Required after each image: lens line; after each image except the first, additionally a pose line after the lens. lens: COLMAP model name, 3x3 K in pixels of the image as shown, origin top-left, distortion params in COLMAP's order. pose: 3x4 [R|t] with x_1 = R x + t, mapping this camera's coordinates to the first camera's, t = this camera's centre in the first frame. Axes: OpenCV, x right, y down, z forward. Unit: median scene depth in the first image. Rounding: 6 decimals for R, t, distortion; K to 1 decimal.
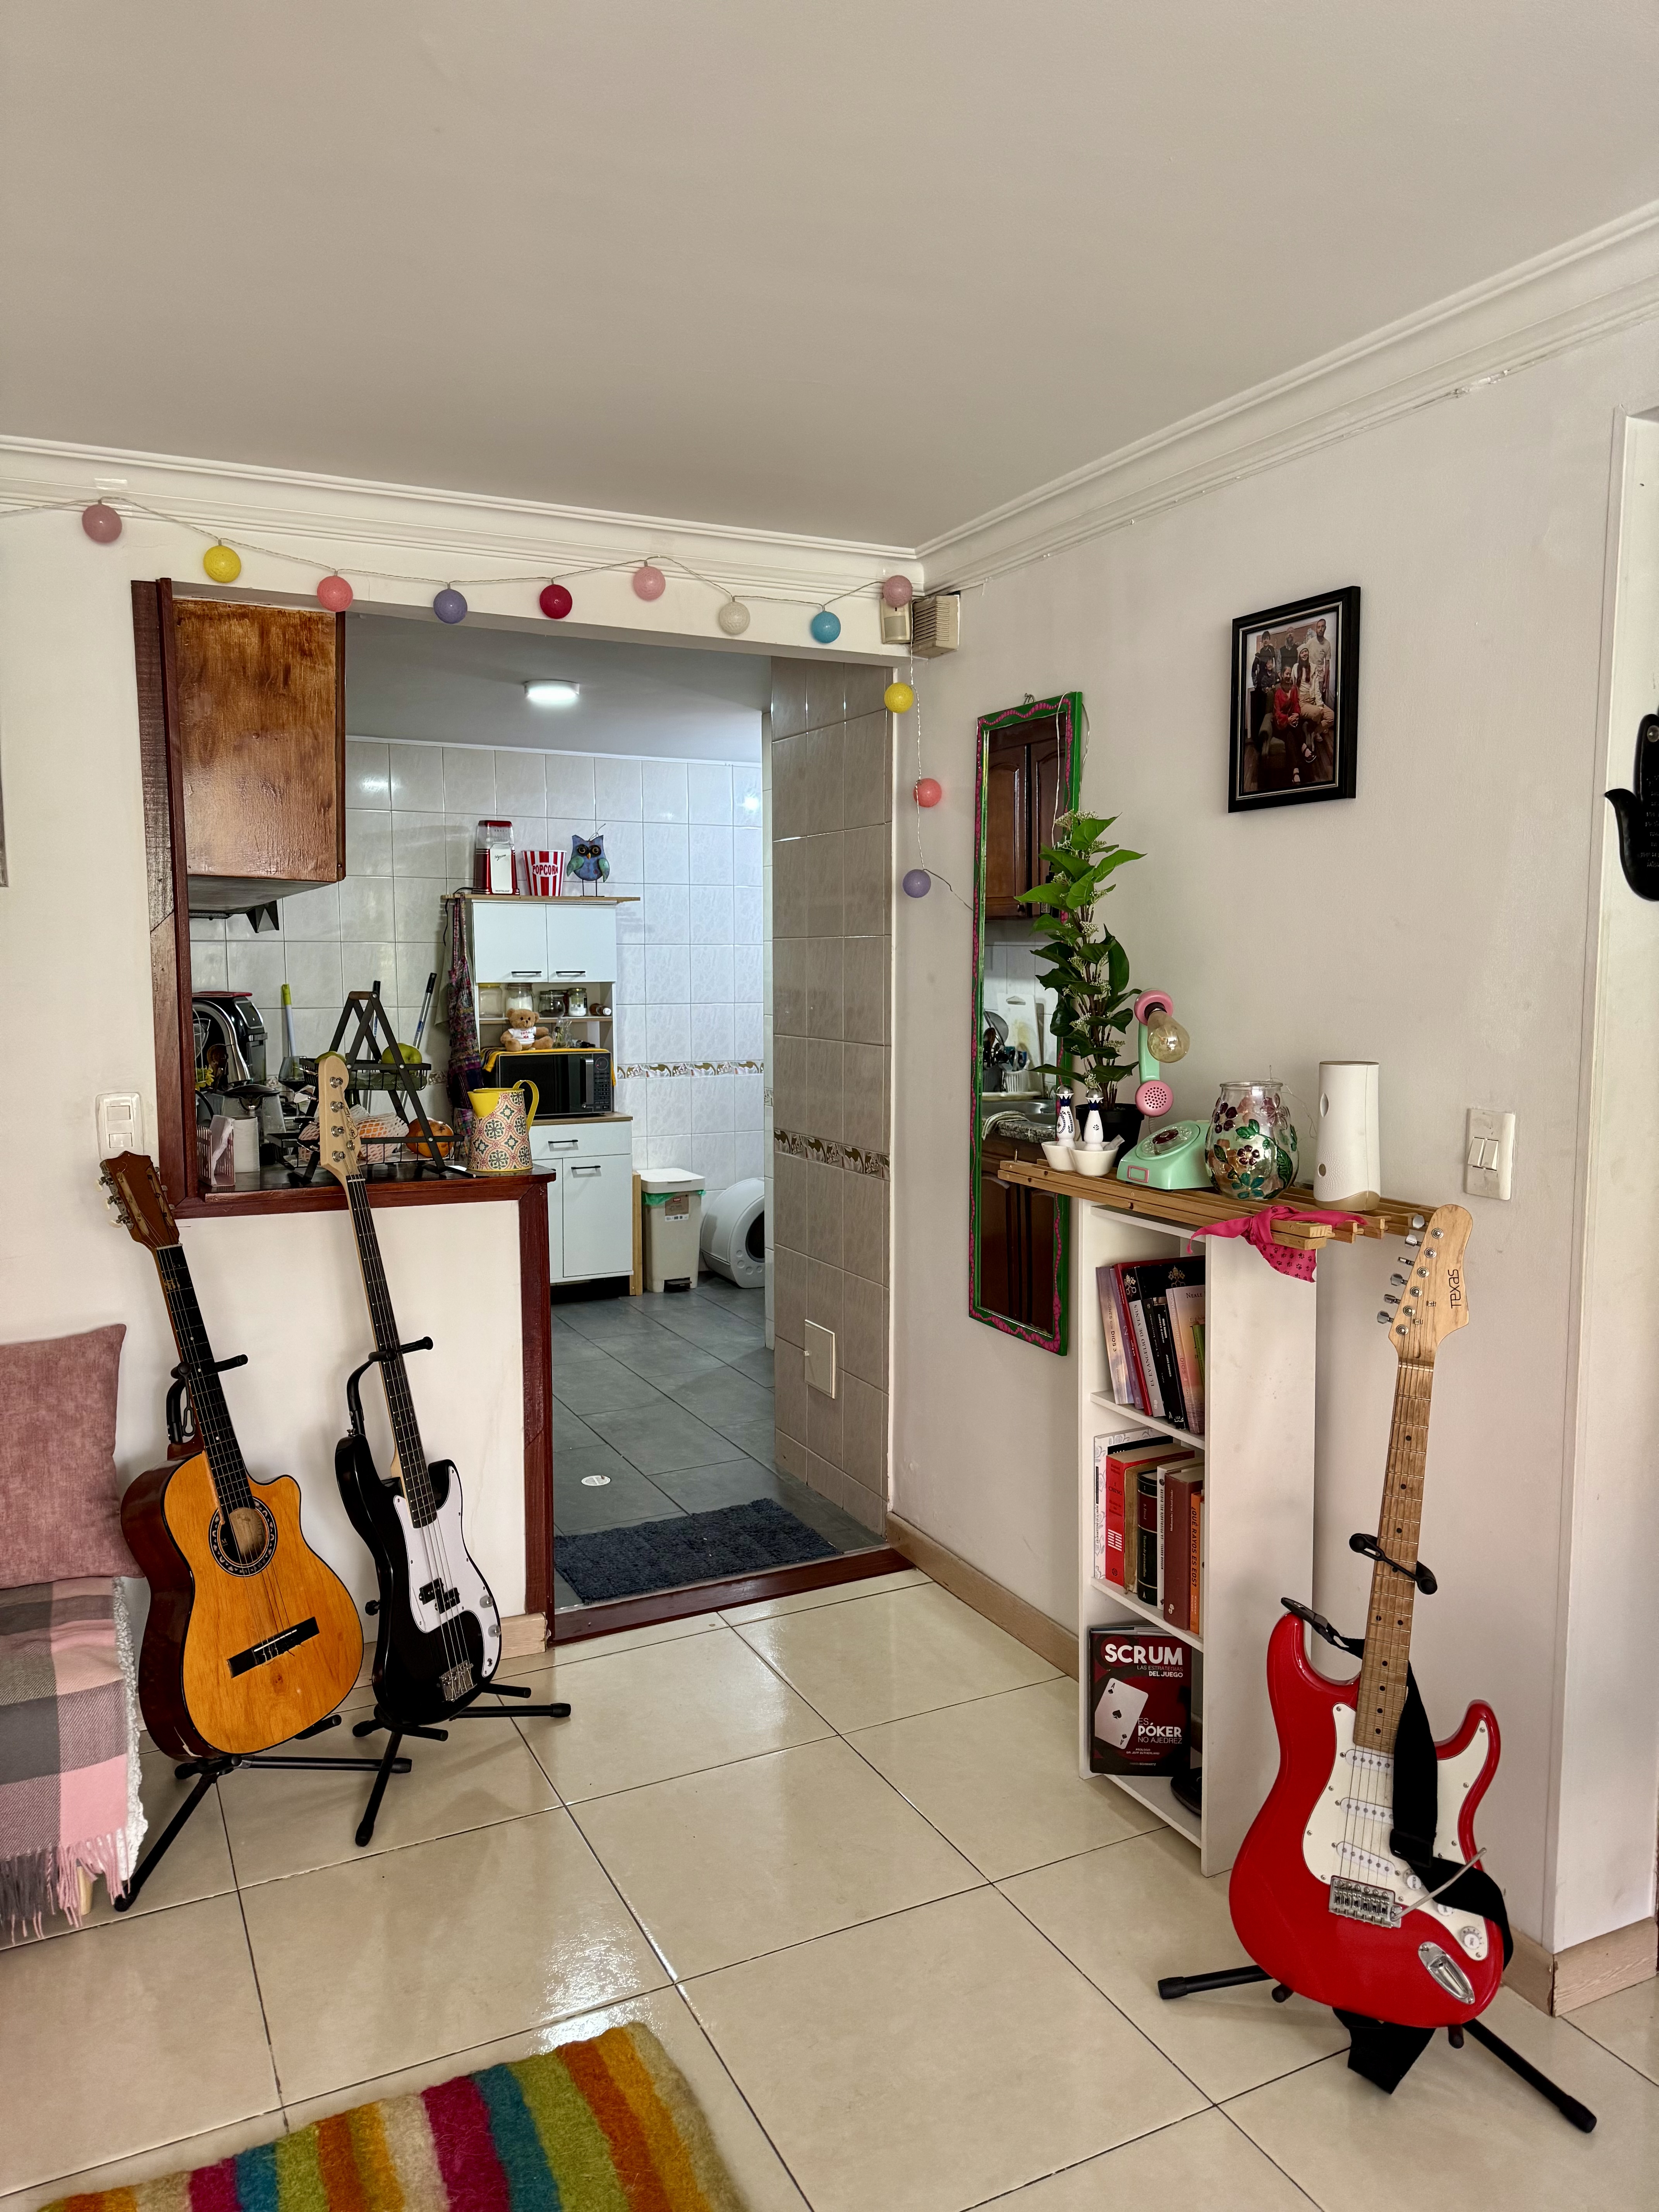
lens RADIAL K [[1539.5, 0, 818.6], [0, 1539.5, 1103.5], [0, 0, 1]] dist [0.062883, -0.109584]
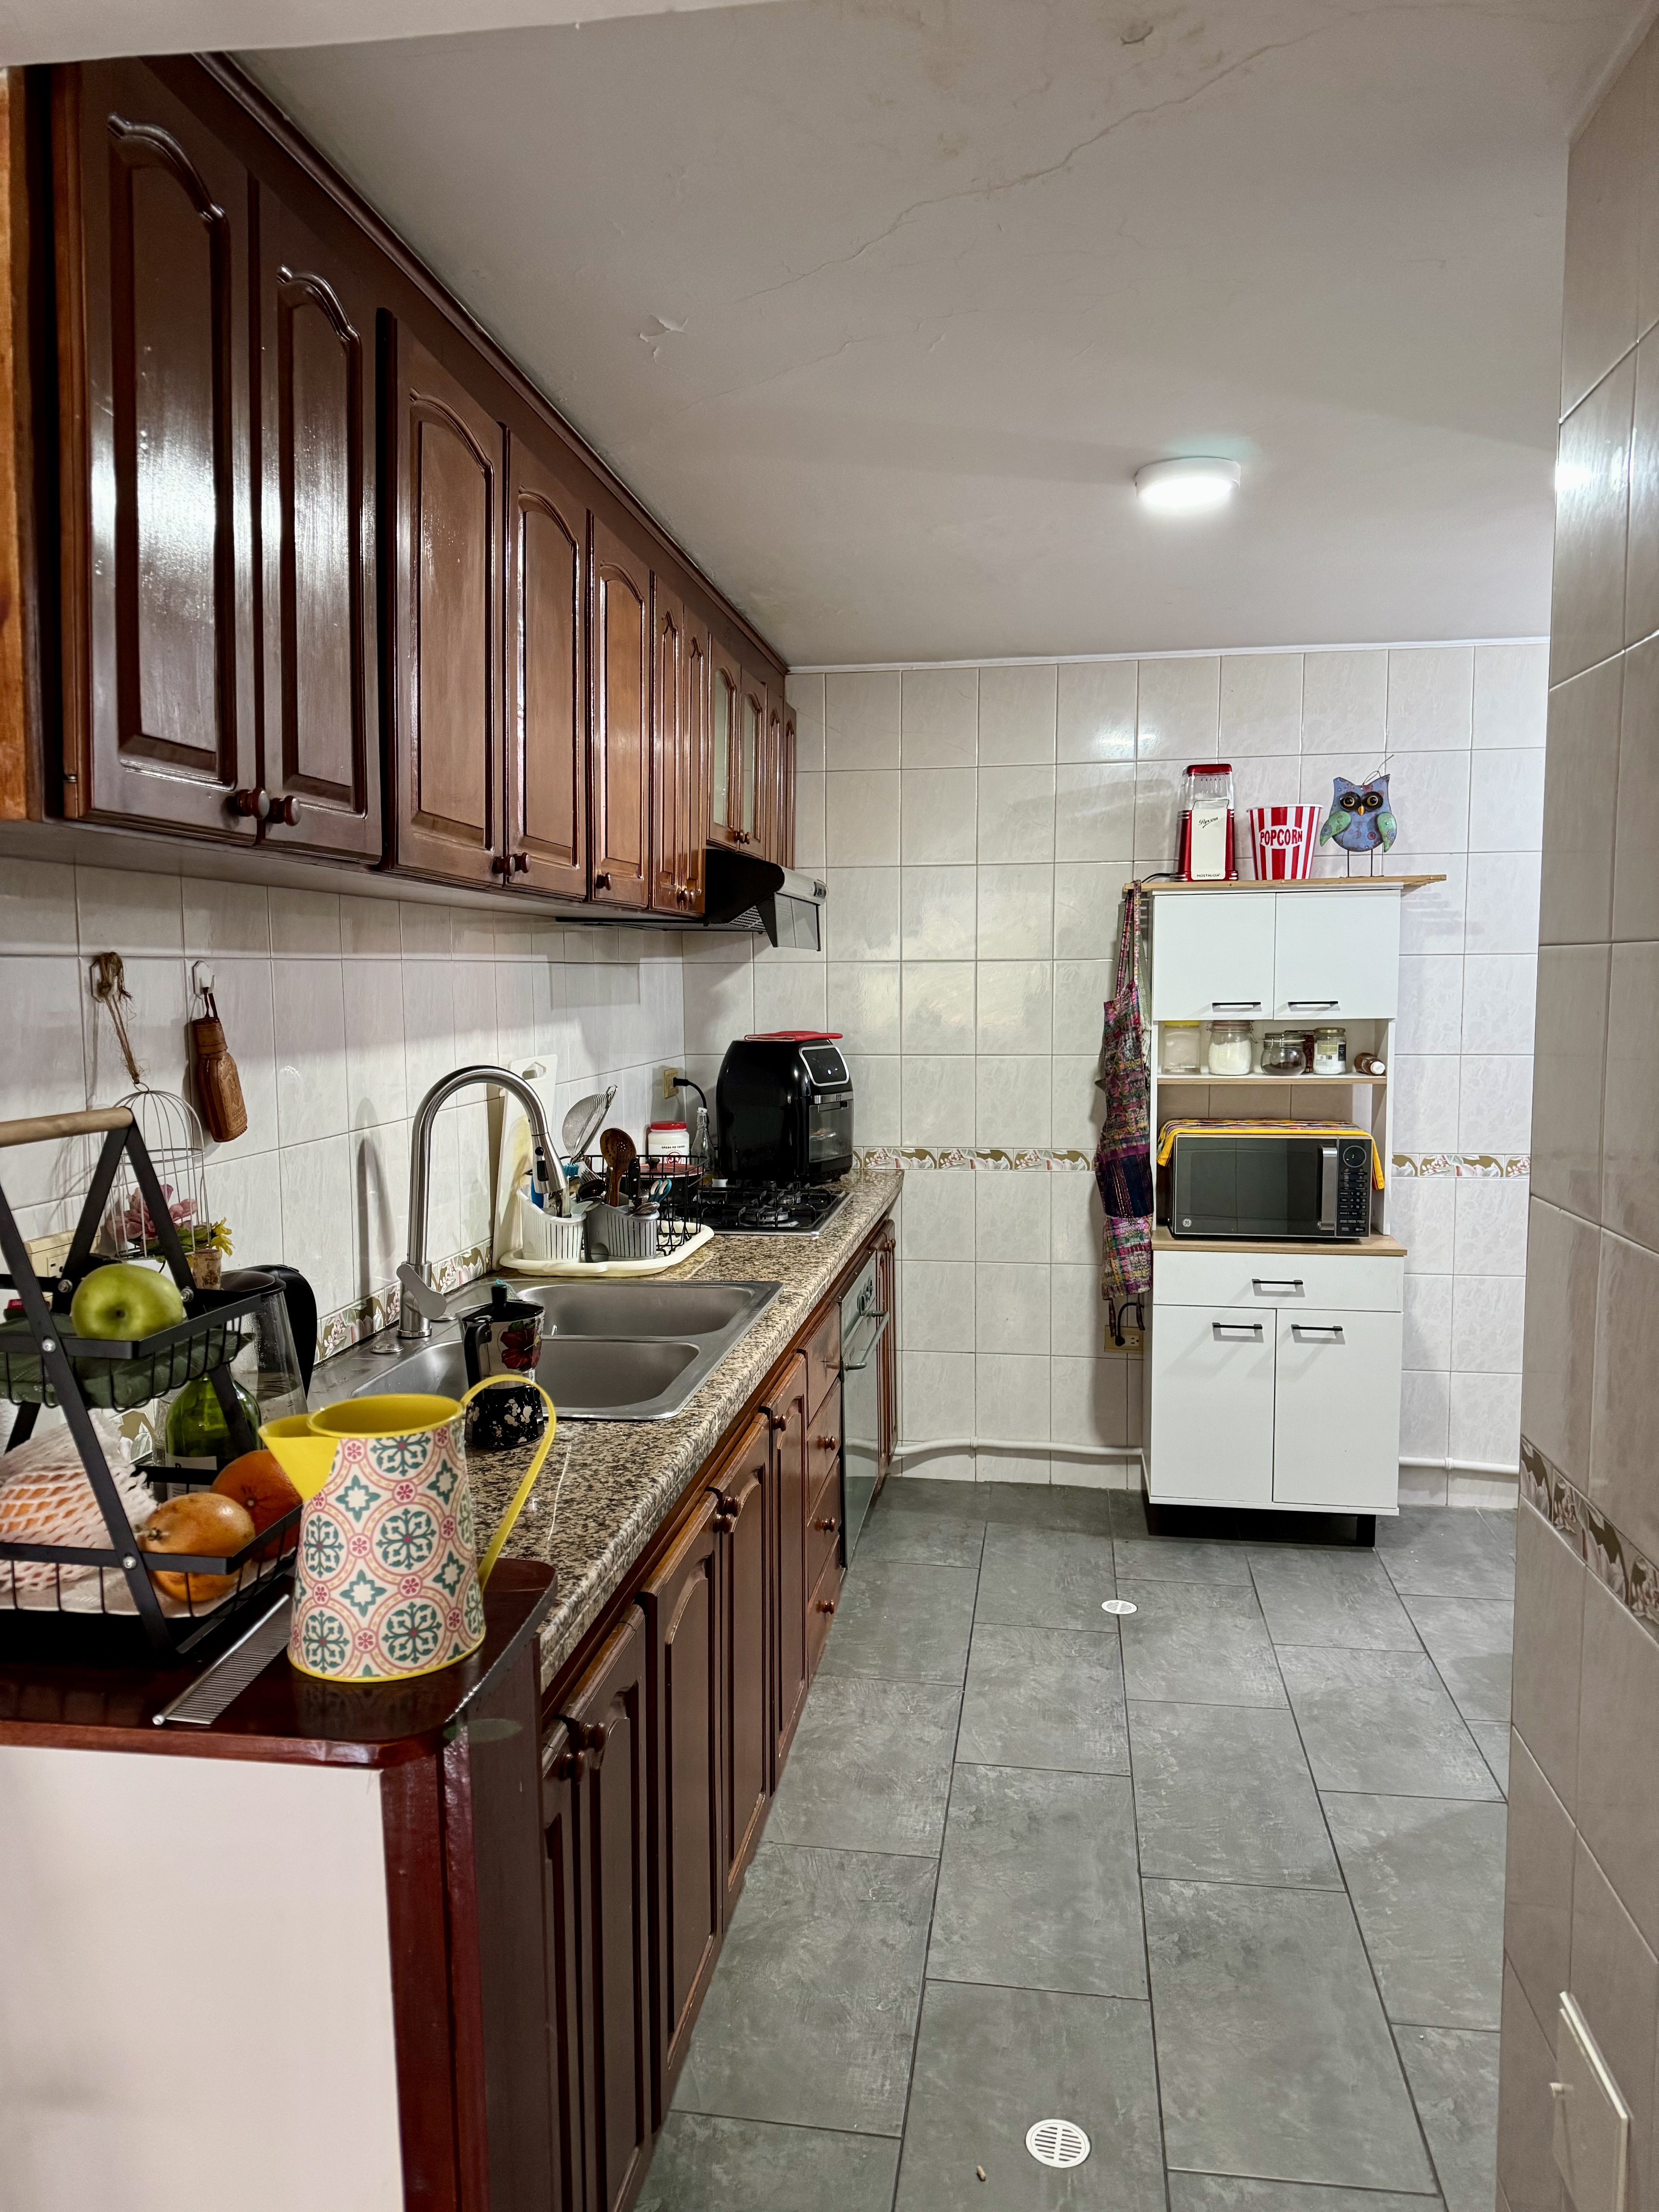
lens RADIAL K [[1545.0, 0, 823.7], [0, 1545.0, 1115.6], [0, 0, 1]] dist [0.063145, -0.075068]
pose [[0.822030, 0.049578, -0.567282, 0.078015], [-0.048113, 0.998687, 0.017562, -0.106926], [0.567408, 0.012857, 0.823337, 0.973703]]
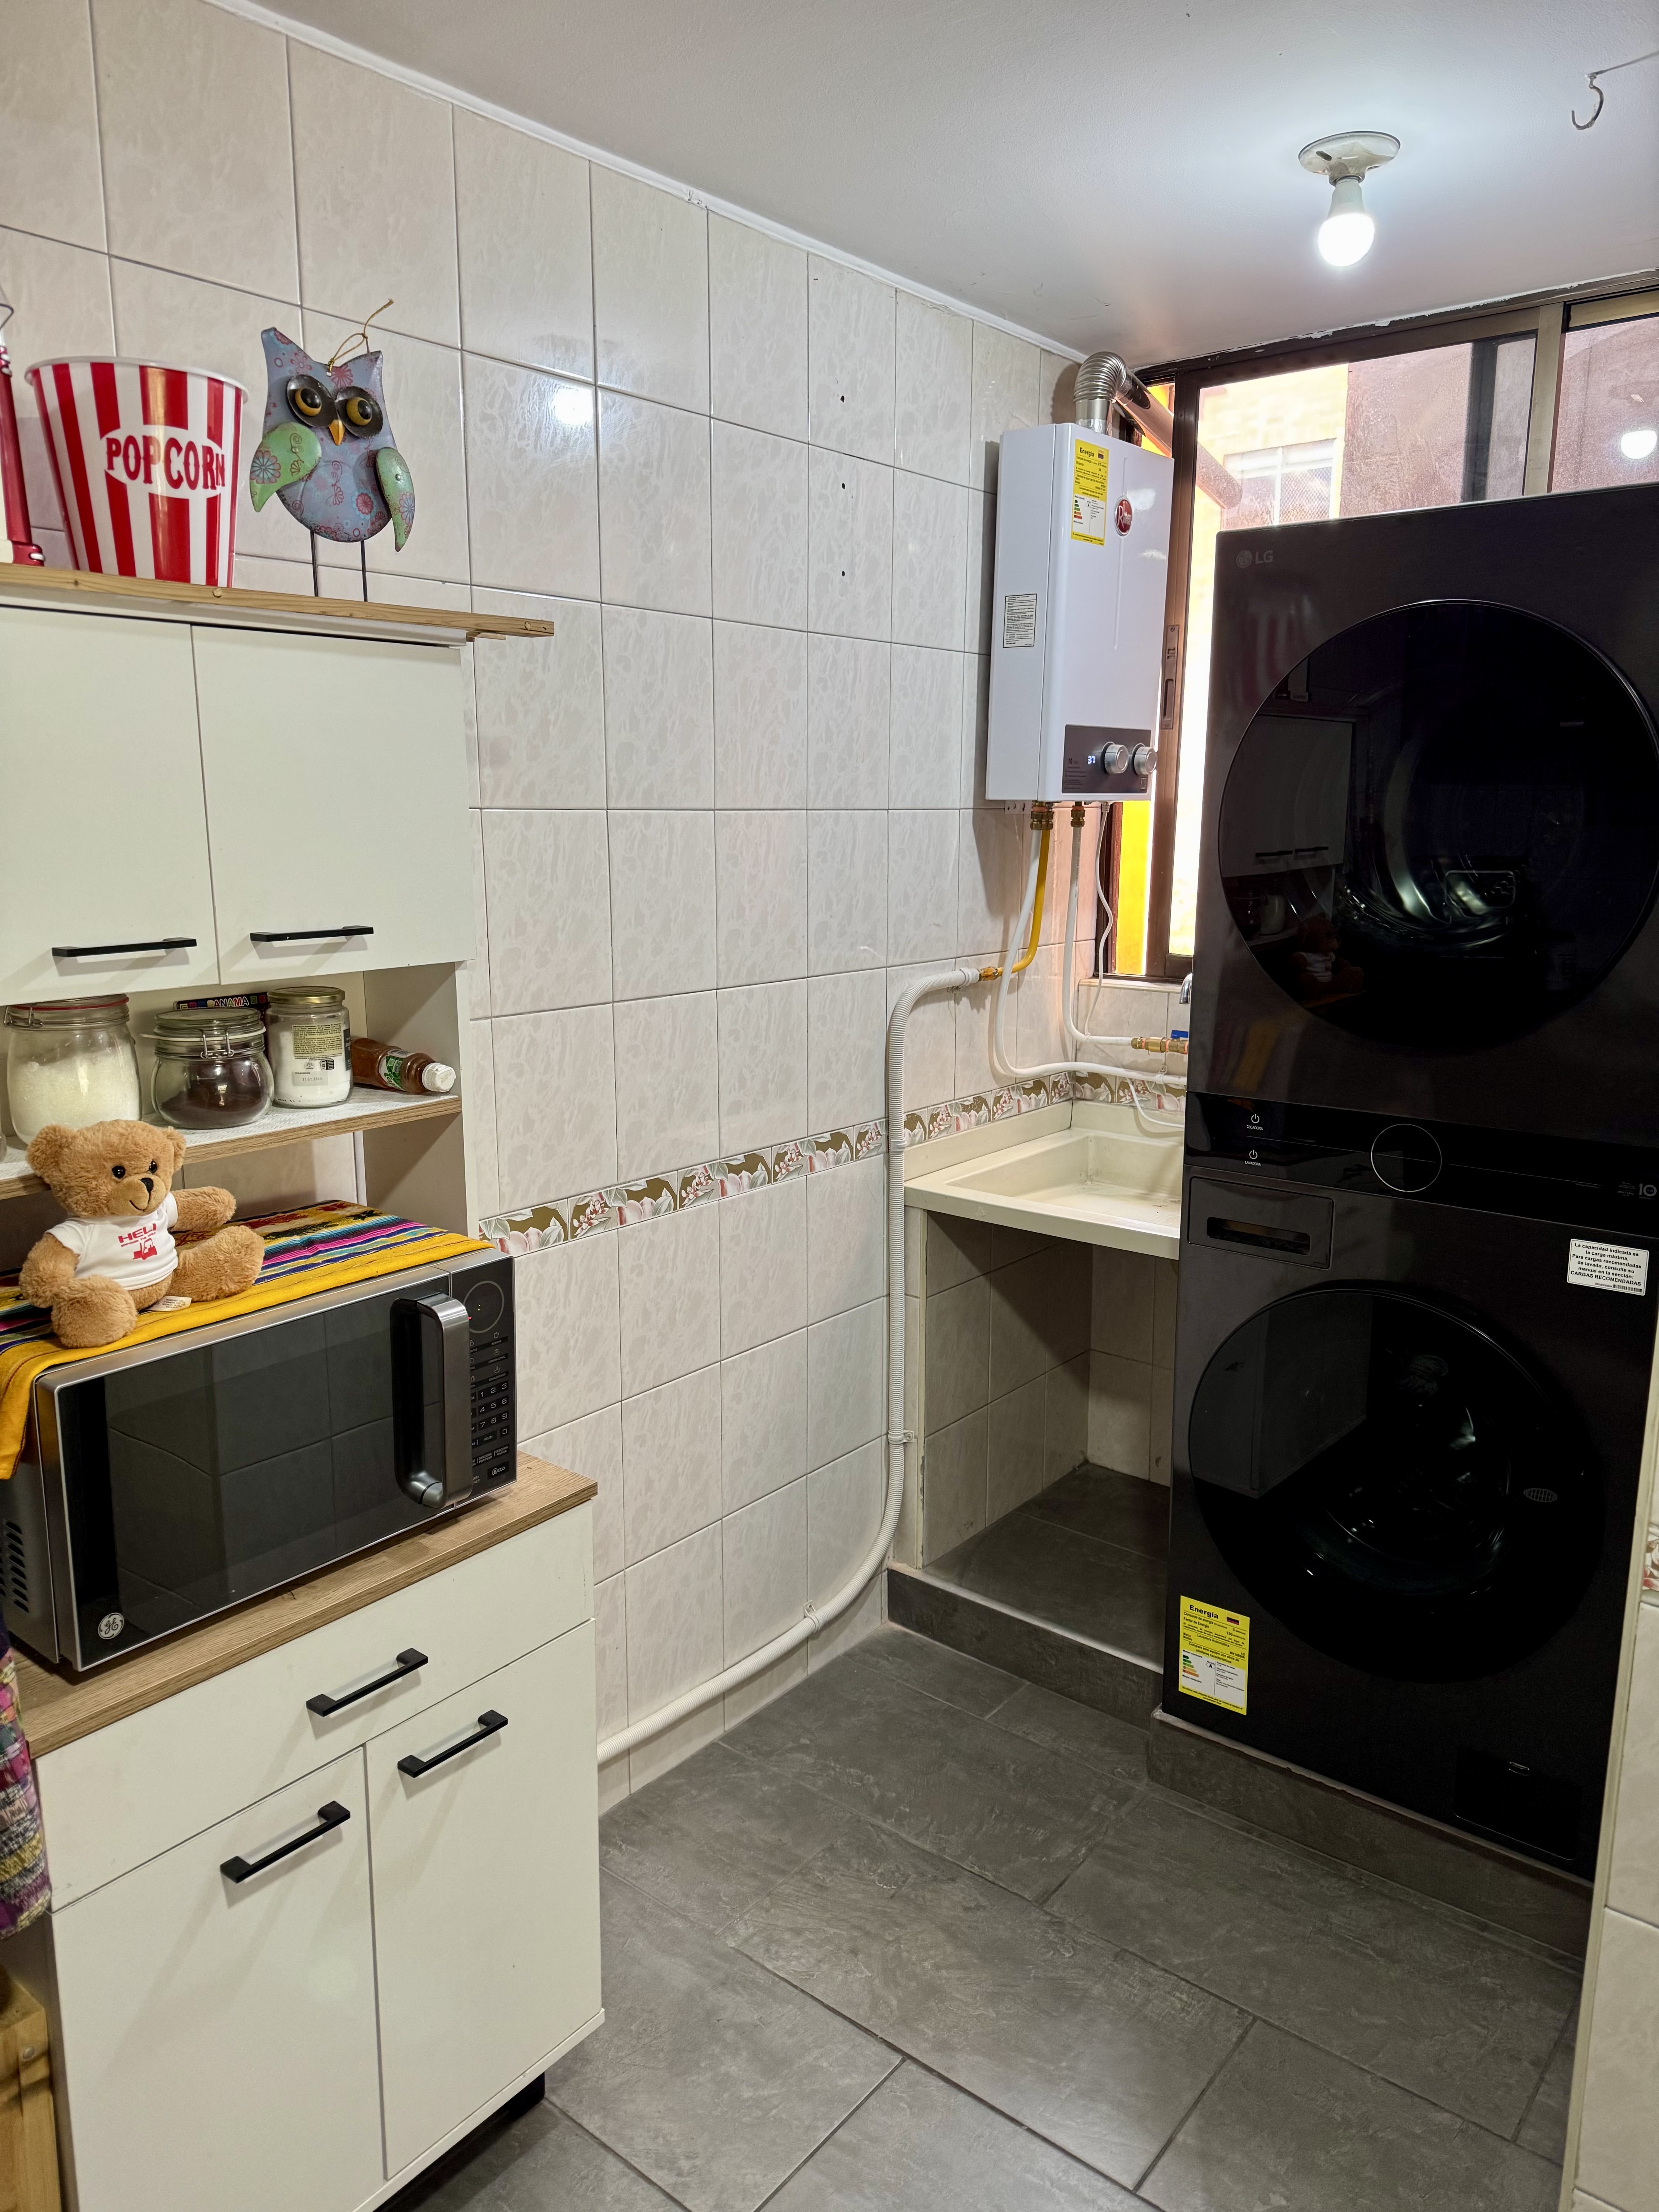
lens RADIAL K [[1493.3, 0, 834.5], [0, 1493.3, 1136.0], [0, 0, 1]] dist [0.010927, -0.092853]
pose [[0.904520, -0.079442, 0.418966, -0.469864], [0.028582, 0.991579, 0.126311, -0.205260], [-0.425472, -0.102276, 0.899173, 1.928765]]
